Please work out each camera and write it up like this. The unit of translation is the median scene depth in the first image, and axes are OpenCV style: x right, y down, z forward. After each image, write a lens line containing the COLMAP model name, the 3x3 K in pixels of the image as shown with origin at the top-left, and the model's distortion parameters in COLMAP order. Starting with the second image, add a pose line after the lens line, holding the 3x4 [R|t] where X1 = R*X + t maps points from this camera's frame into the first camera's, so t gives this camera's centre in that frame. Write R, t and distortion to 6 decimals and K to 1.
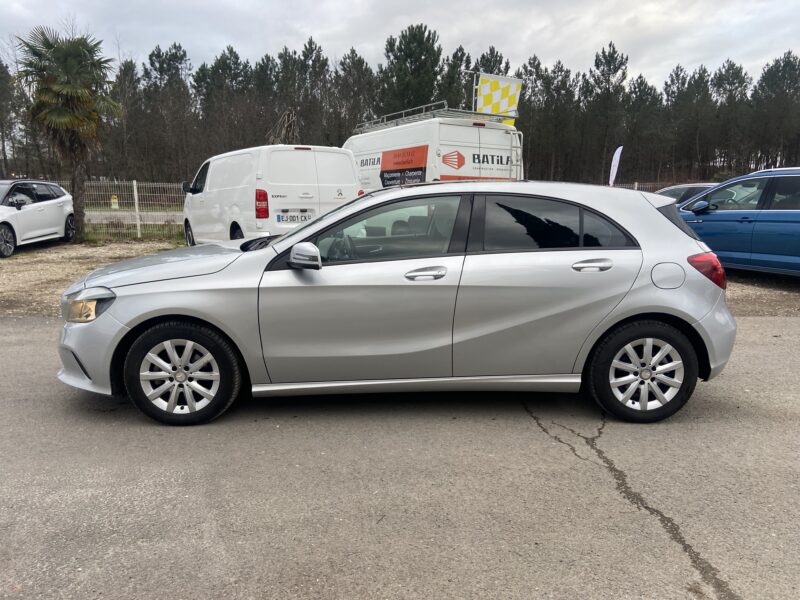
lens RADIAL K [[603.6, 0, 407.0], [0, 603.6, 299.2], [0, 0, 1]] dist [0.106772, -0.125017]
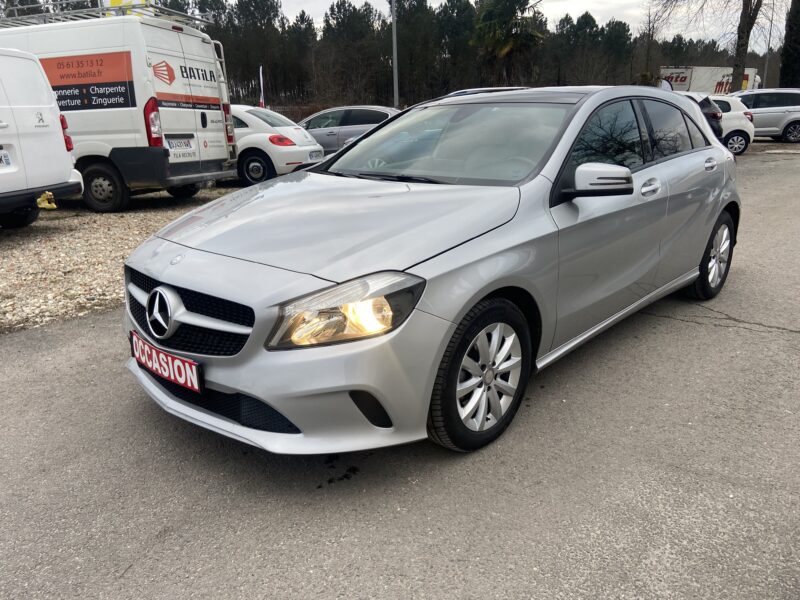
lens RADIAL K [[603.6, 0, 405.0], [0, 603.6, 300.7], [0, 0, 1]] dist [0.106772, -0.125017]
pose [[0.714191, -0.224928, 0.662826, -0.303682], [0.149091, 0.974115, 0.169919, -0.030338], [-0.683888, -0.022534, 0.729239, 0.198025]]
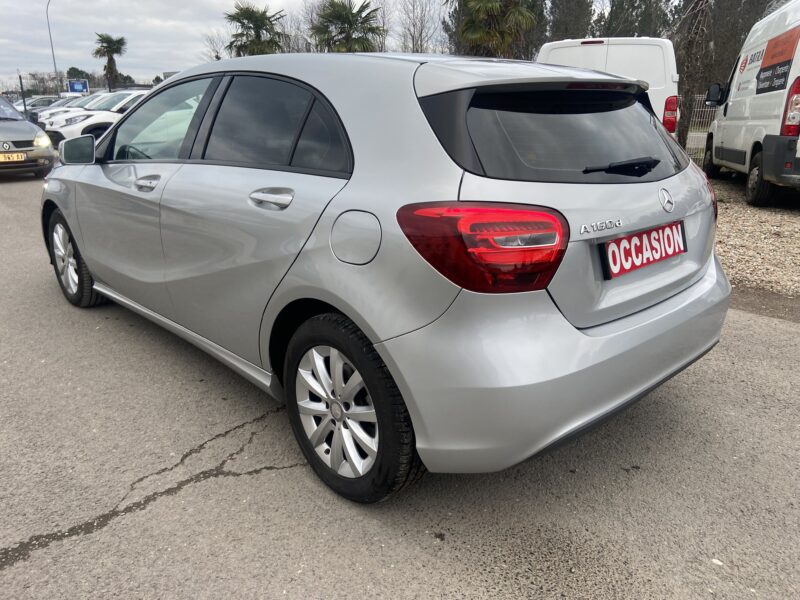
lens RADIAL K [[603.6, 0, 404.2], [0, 603.6, 300.5], [0, 0, 1]] dist [0.106772, -0.125017]
pose [[0.654008, 0.226109, -0.721906, 0.288801], [-0.136803, 0.973903, 0.181101, -0.029018], [0.744015, -0.019682, 0.667872, 0.247885]]
